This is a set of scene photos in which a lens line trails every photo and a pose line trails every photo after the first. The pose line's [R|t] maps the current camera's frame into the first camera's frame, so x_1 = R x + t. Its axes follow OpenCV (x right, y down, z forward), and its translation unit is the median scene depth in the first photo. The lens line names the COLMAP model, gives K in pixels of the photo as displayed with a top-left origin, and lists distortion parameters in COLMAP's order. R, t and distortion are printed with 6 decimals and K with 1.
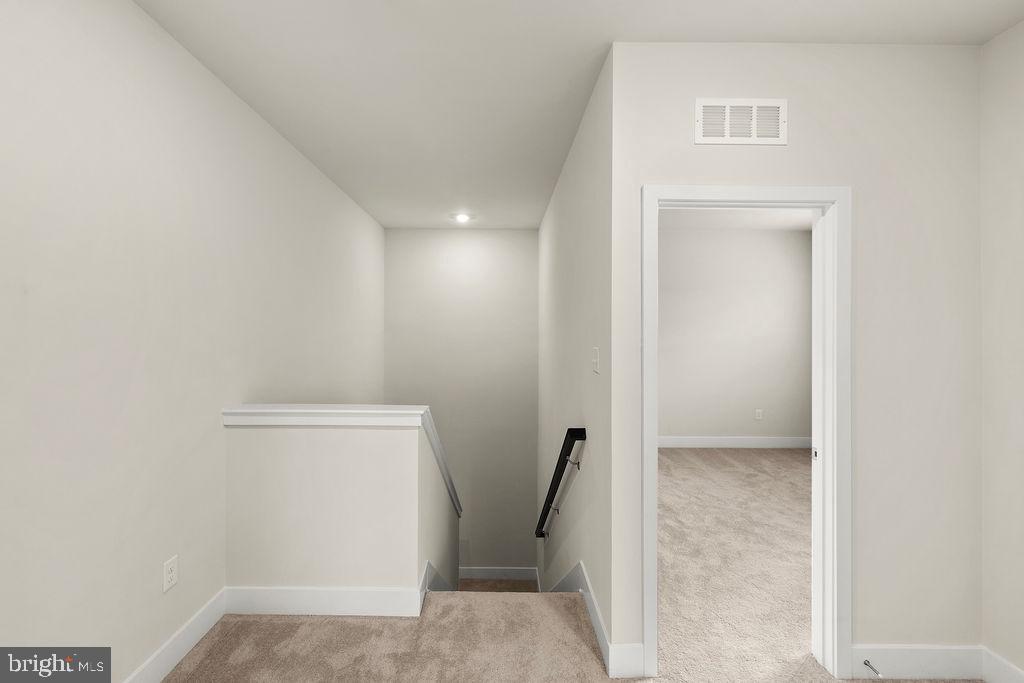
lens RADIAL K [[433.8, 0, 509.8], [0, 433.8, 338.4], [0, 0, 1]] dist [0.000241, 0.000149]
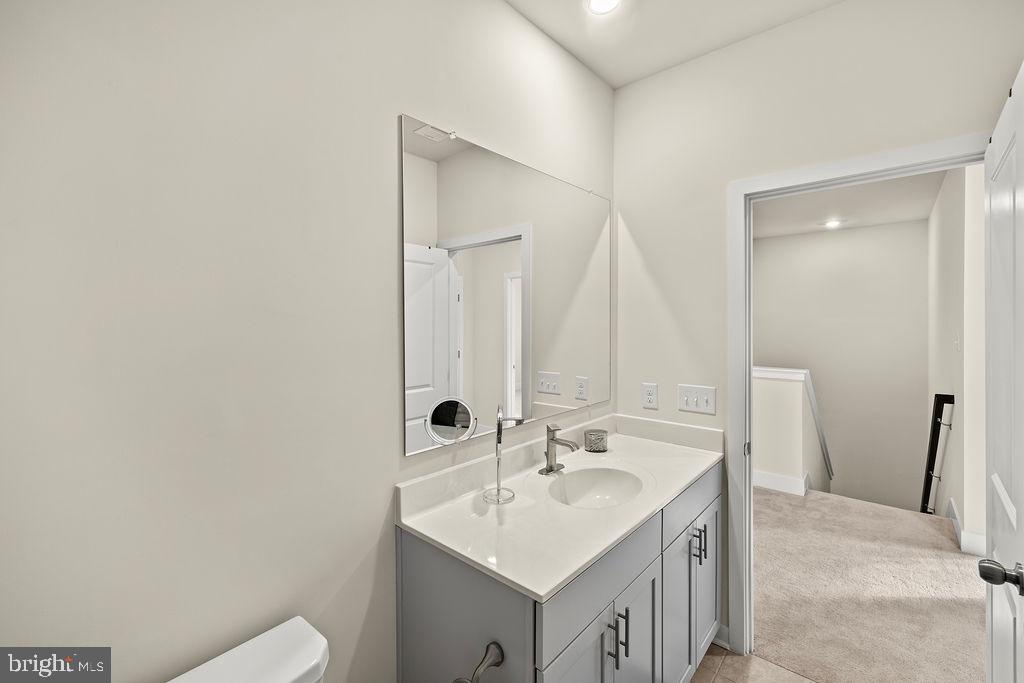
lens RADIAL K [[433.8, 0, 508.8], [0, 433.8, 336.9], [0, 0, 1]] dist [0.000241, 0.000149]
pose [[0.736754, -0.002794, -0.676155, 0.076719], [0.001742, 0.999996, -0.002234, 0.040434], [0.676158, 0.000468, 0.736756, -0.926424]]
